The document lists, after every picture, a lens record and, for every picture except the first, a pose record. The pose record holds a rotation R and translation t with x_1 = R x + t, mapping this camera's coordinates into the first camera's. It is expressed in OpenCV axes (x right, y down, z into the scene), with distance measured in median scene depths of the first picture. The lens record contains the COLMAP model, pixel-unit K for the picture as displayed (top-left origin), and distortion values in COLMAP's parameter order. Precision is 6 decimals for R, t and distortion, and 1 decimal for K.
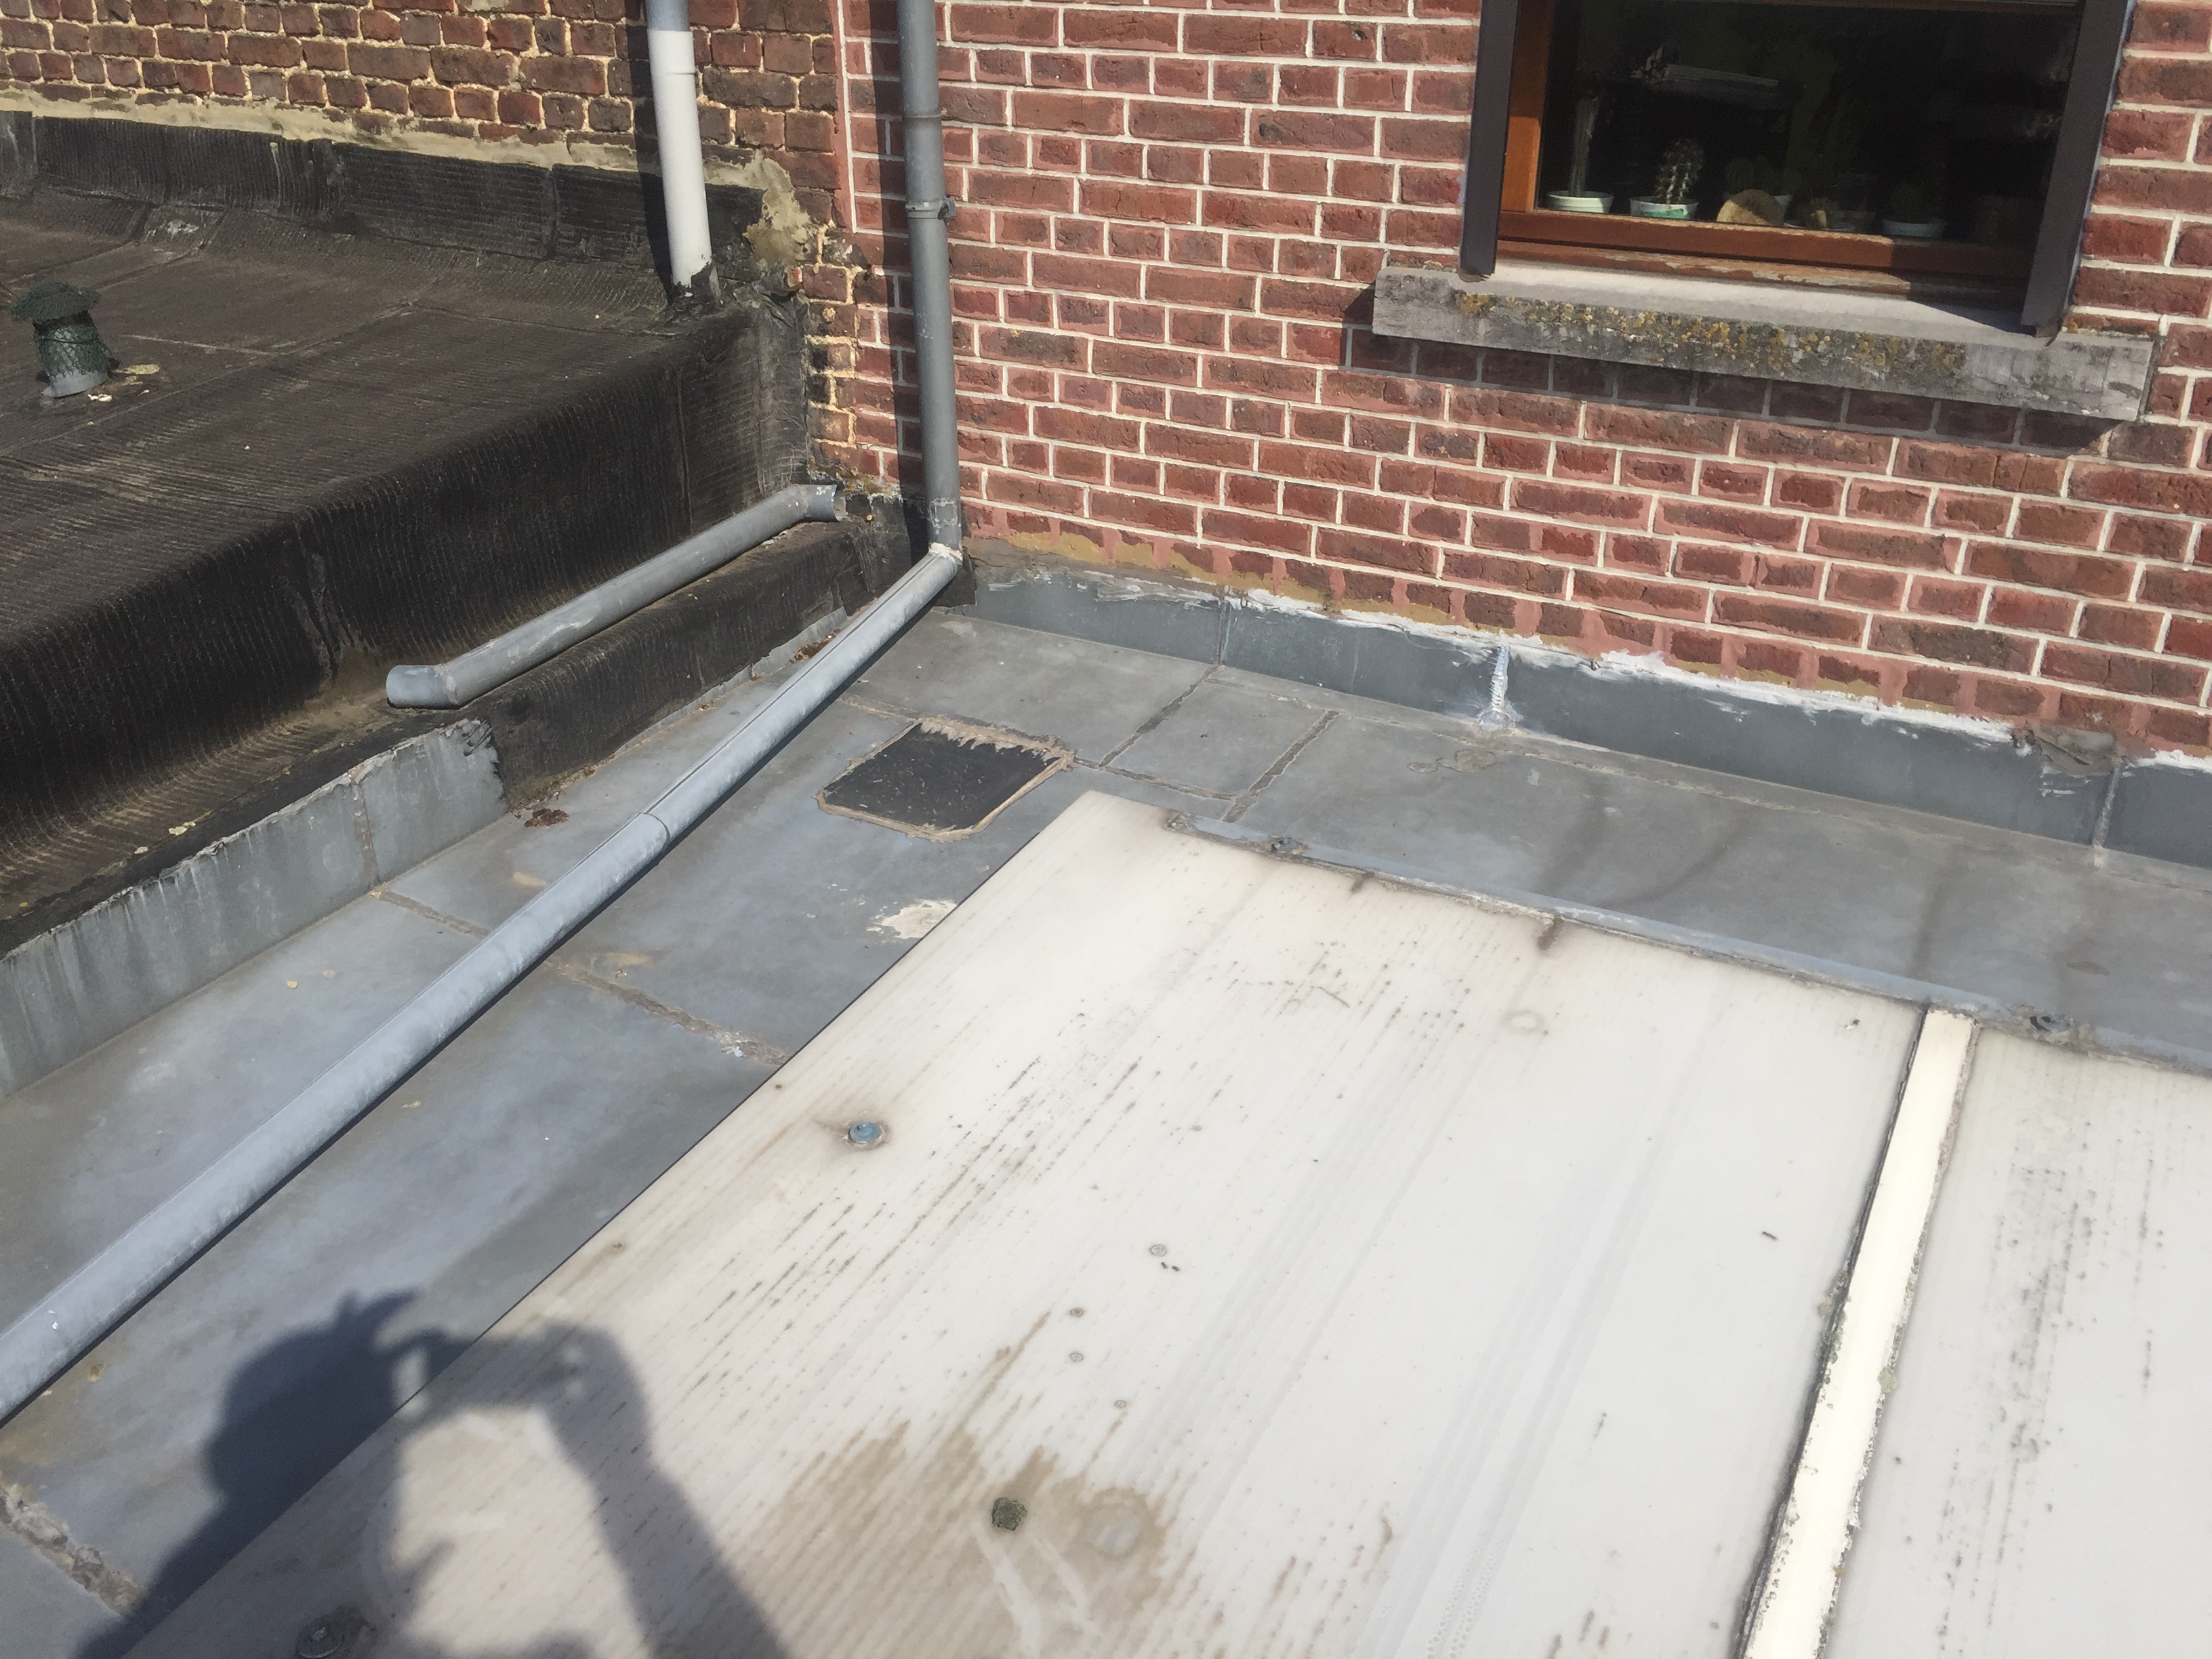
lens RADIAL K [[1918.2, 0, 1125.0], [0, 1918.2, 822.8], [0, 0, 1]] dist [0.052798, -0.062152]
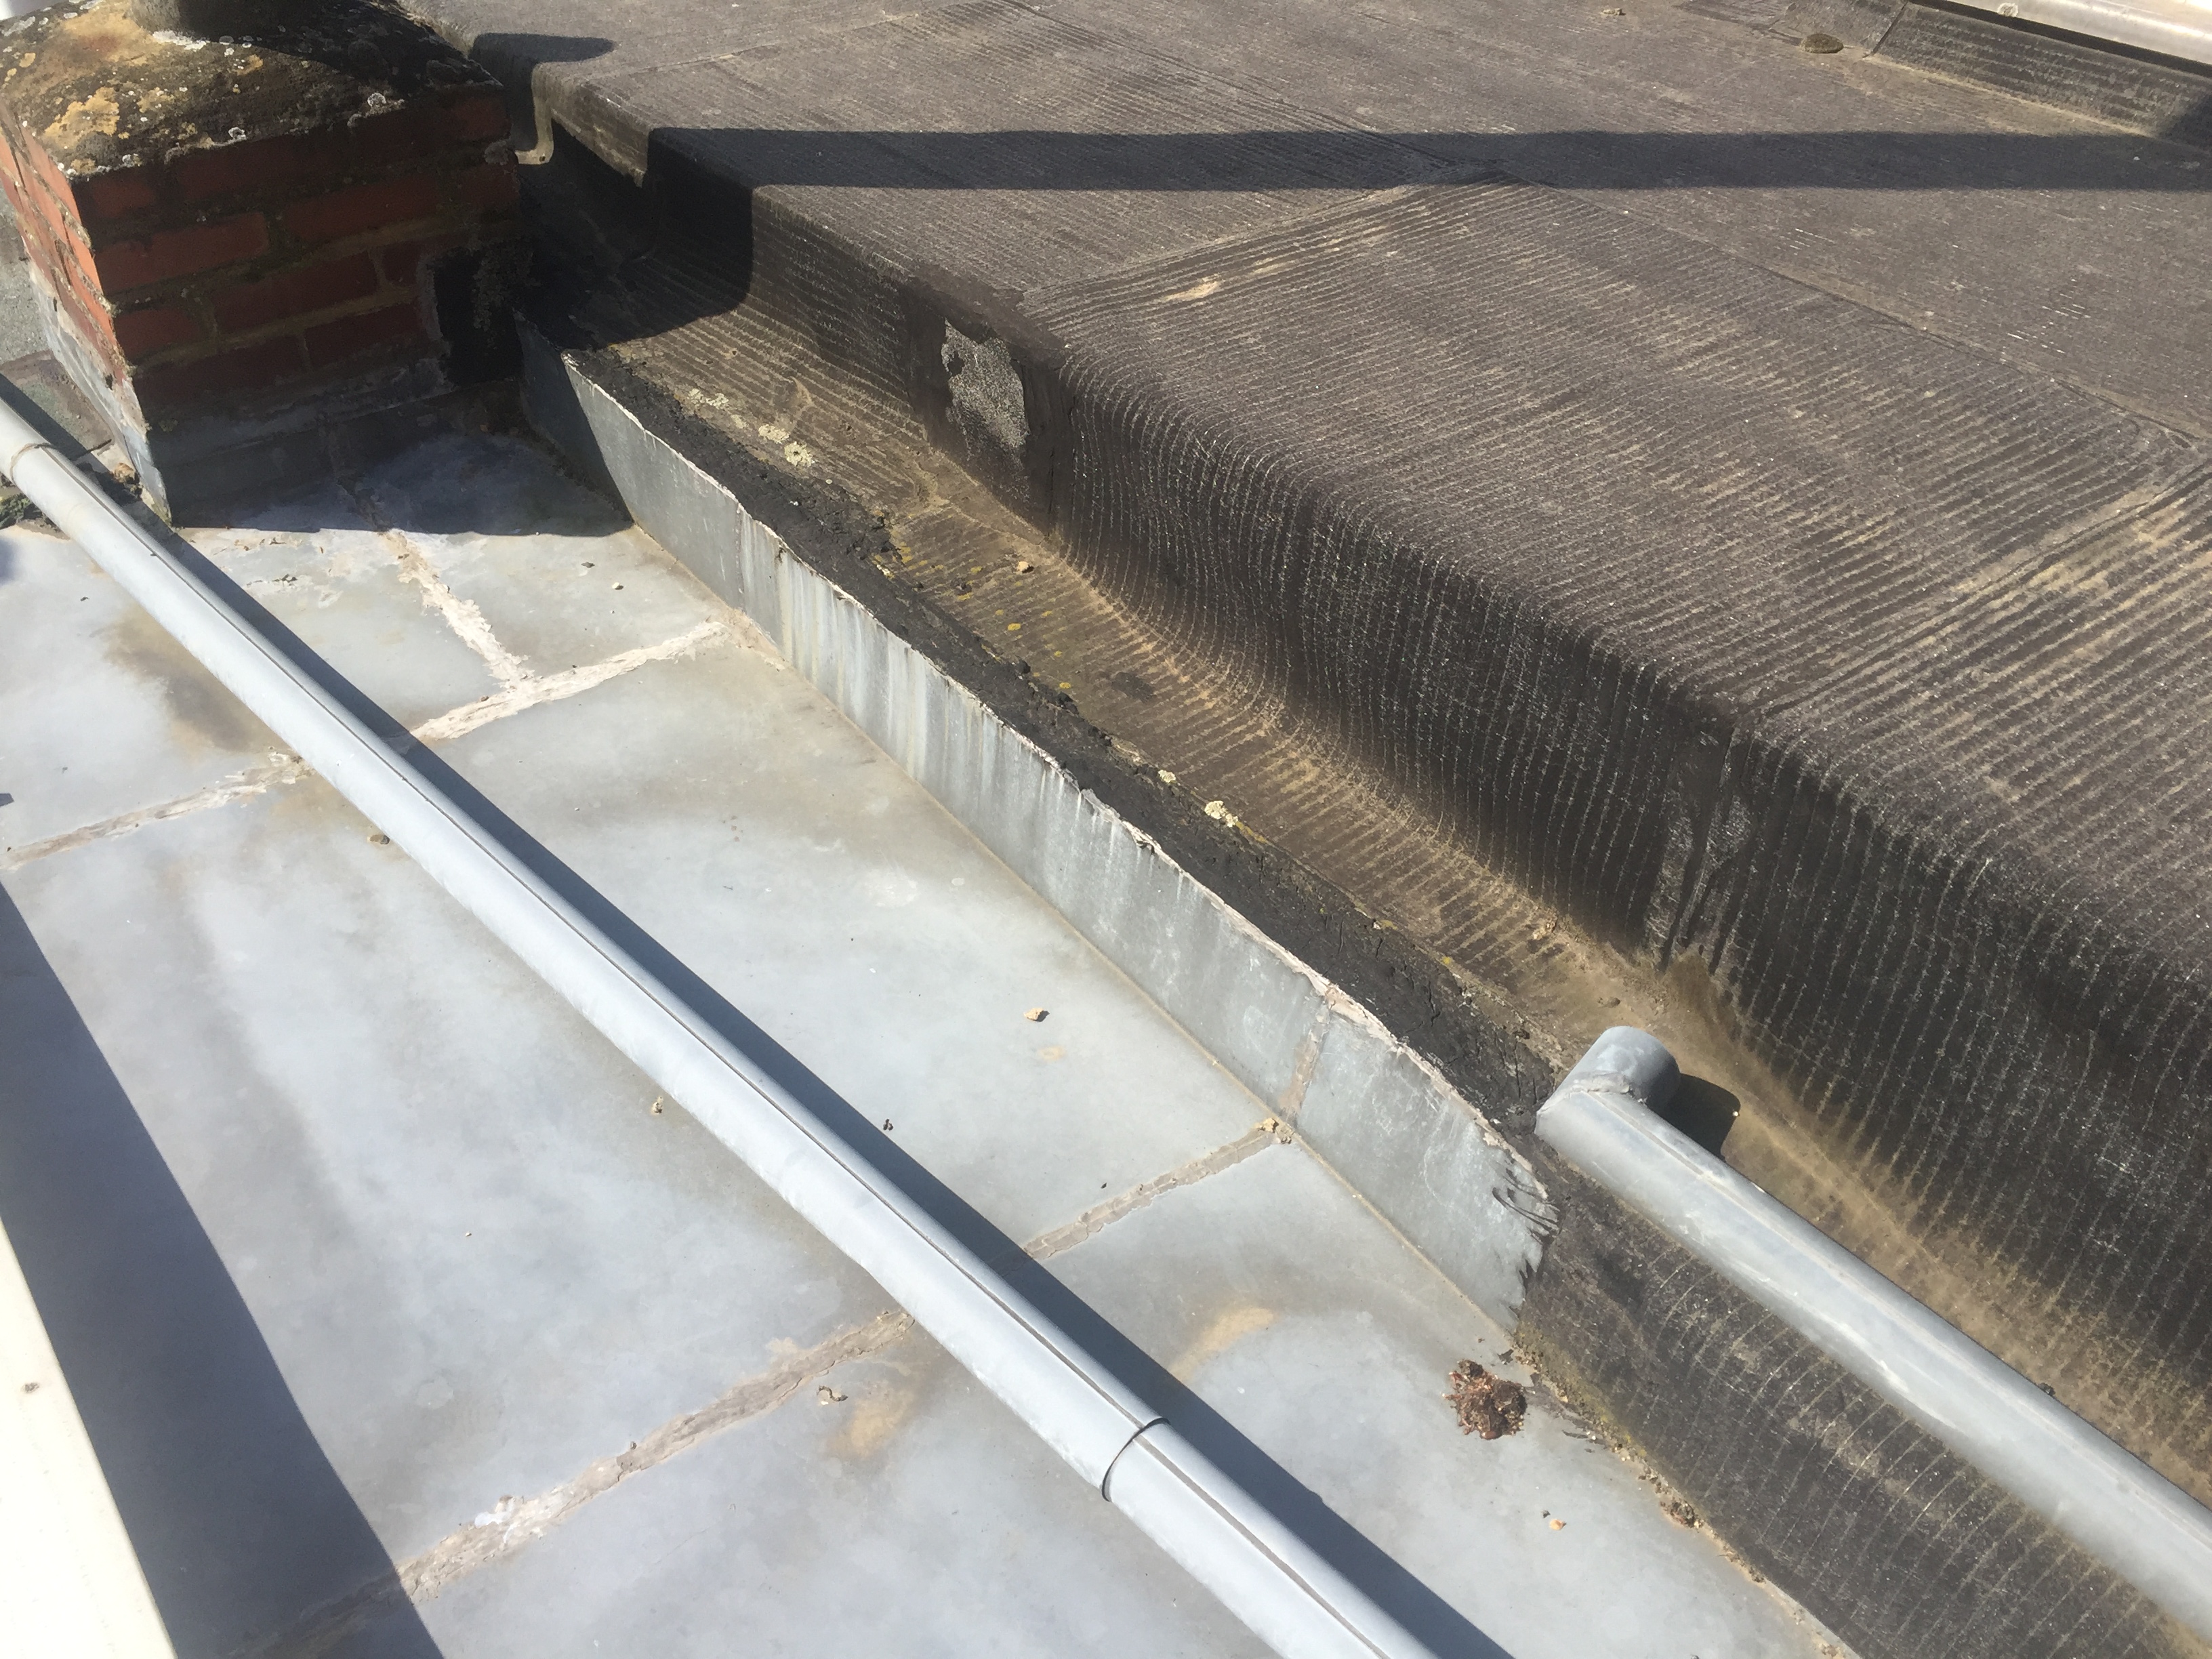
lens RADIAL K [[1918.2, 0, 1104.2], [0, 1918.2, 823.0], [0, 0, 1]] dist [0.052798, -0.062152]
pose [[-0.416980, 0.592506, -0.689249, -0.000739], [-0.454144, 0.521059, 0.722669, -0.486273], [0.787325, 0.614357, 0.051812, 0.974105]]
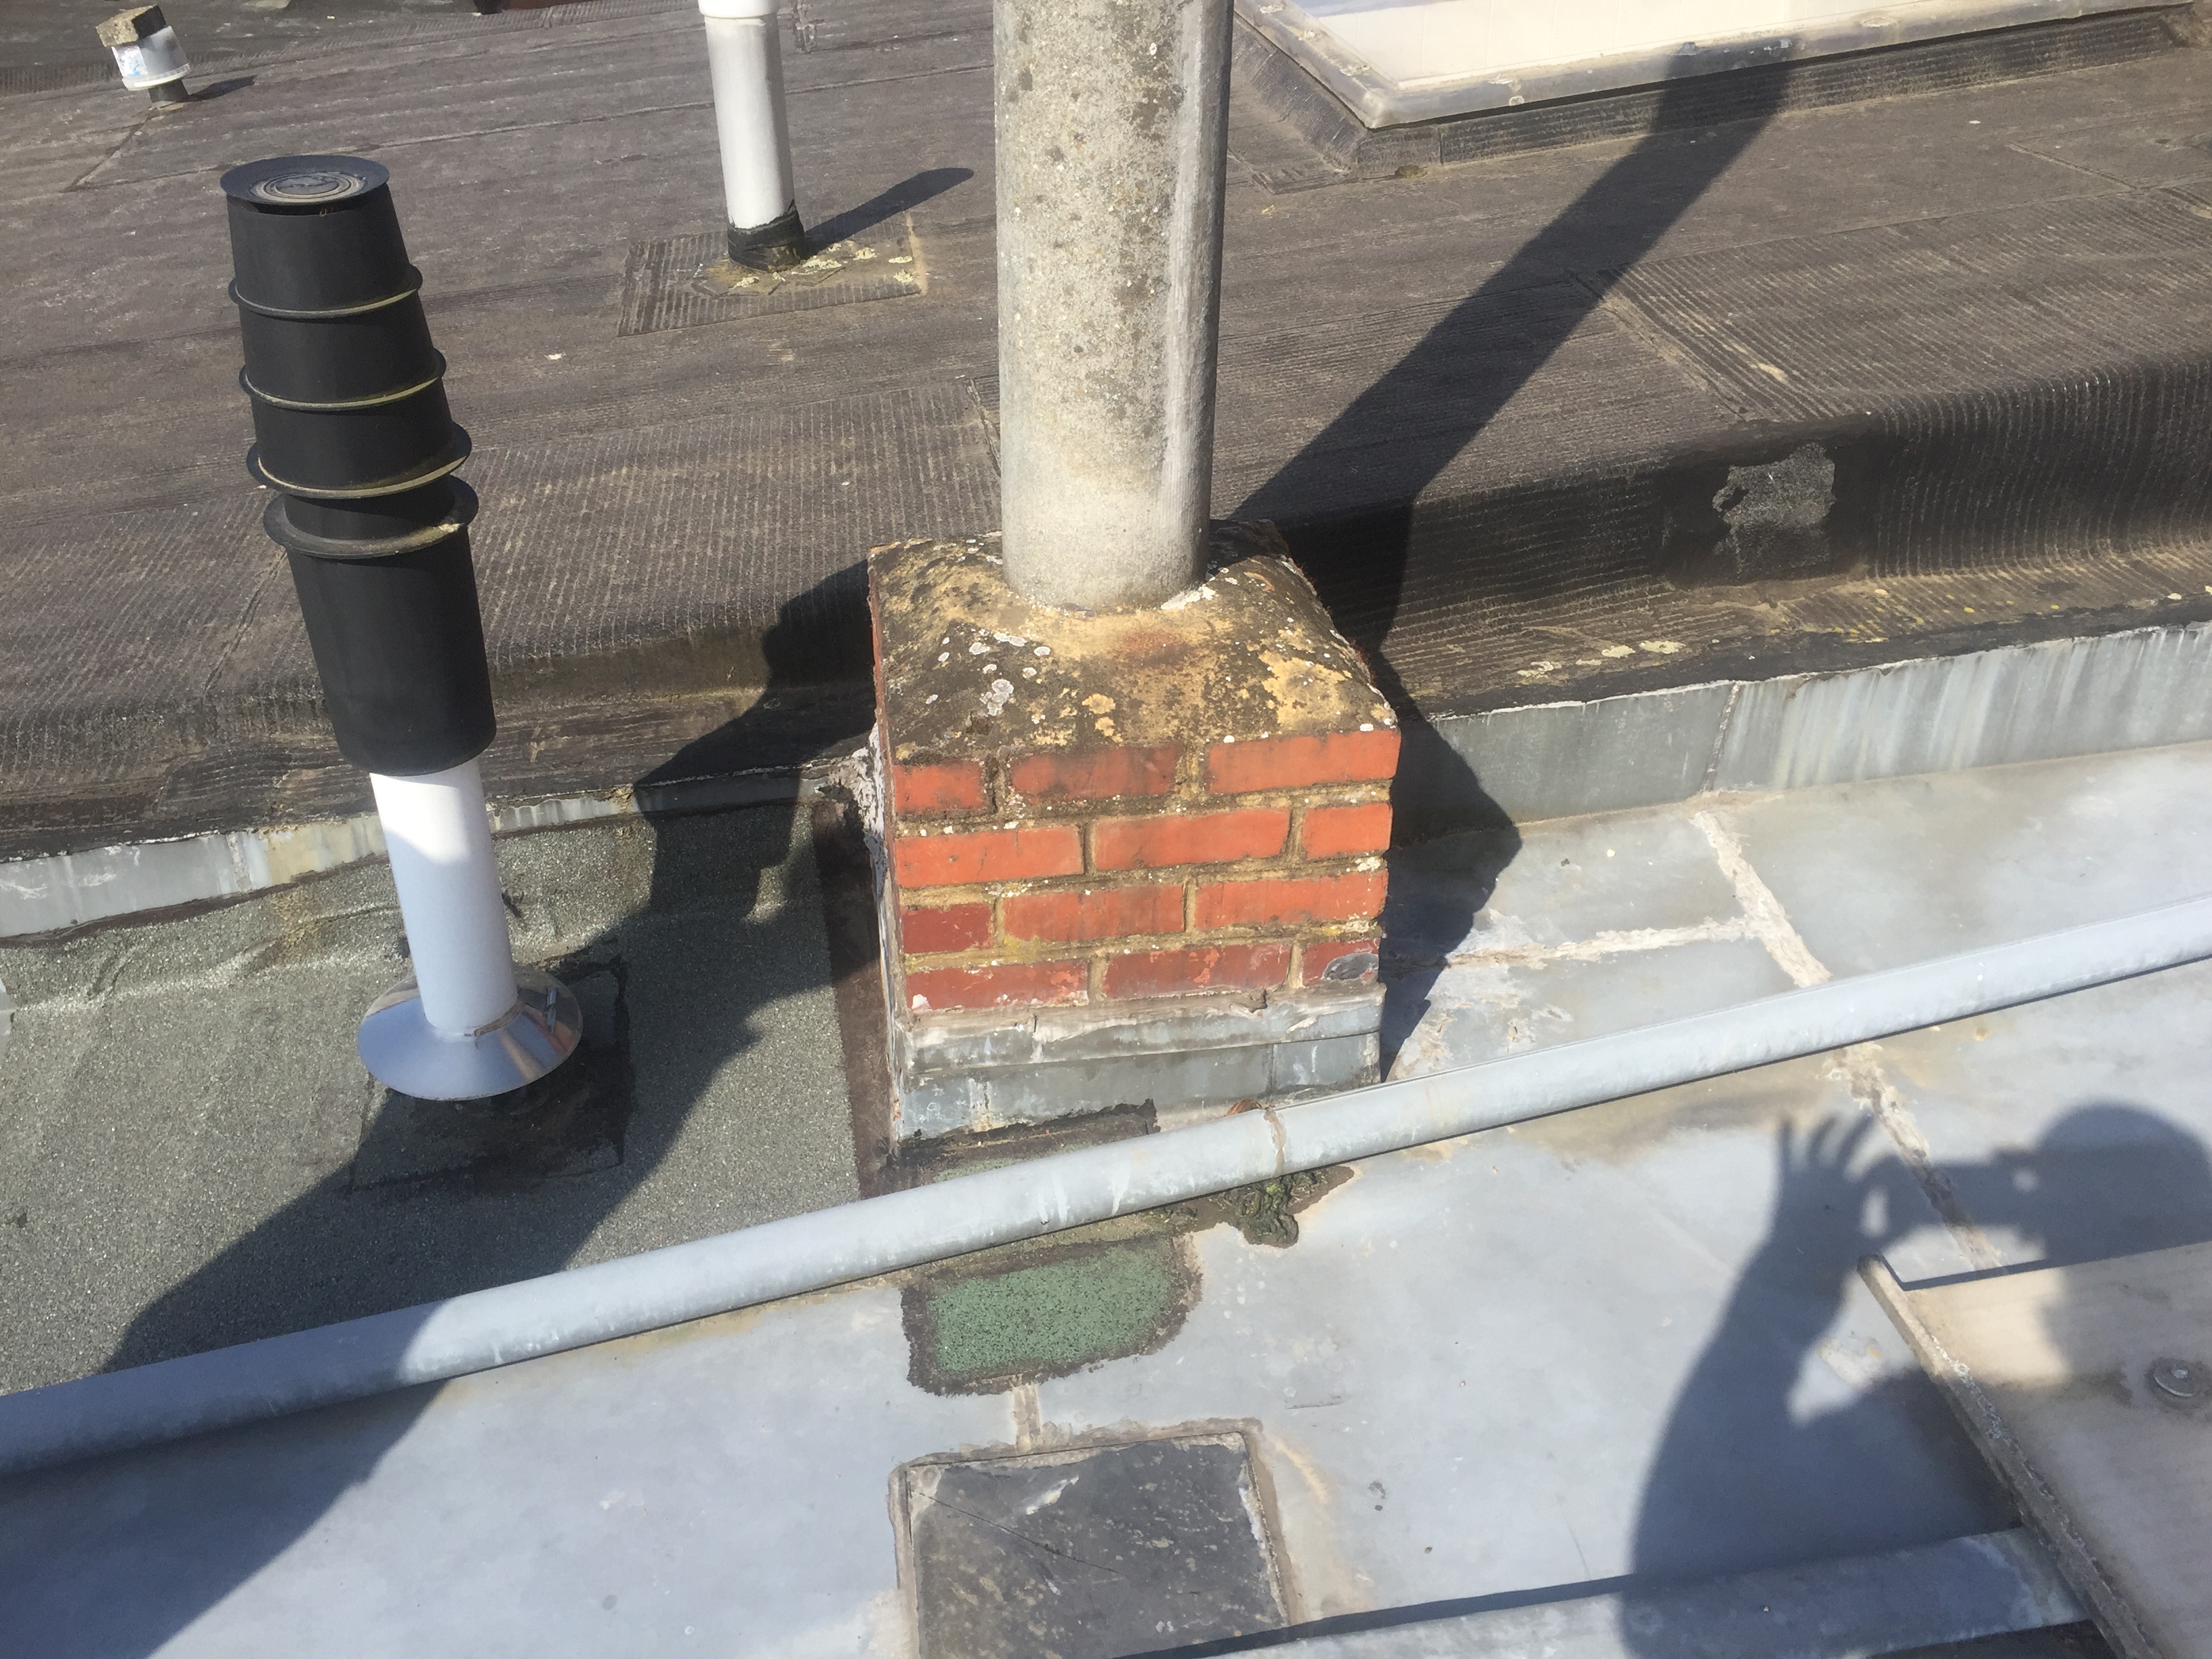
lens RADIAL K [[1918.2, 0, 1096.8], [0, 1918.2, 814.3], [0, 0, 1]] dist [0.052798, -0.062152]
pose [[0.596176, 0.416070, -0.686629, -0.109744], [-0.346522, 0.904825, 0.247416, 0.061939], [0.724222, 0.090429, 0.683612, -0.073274]]
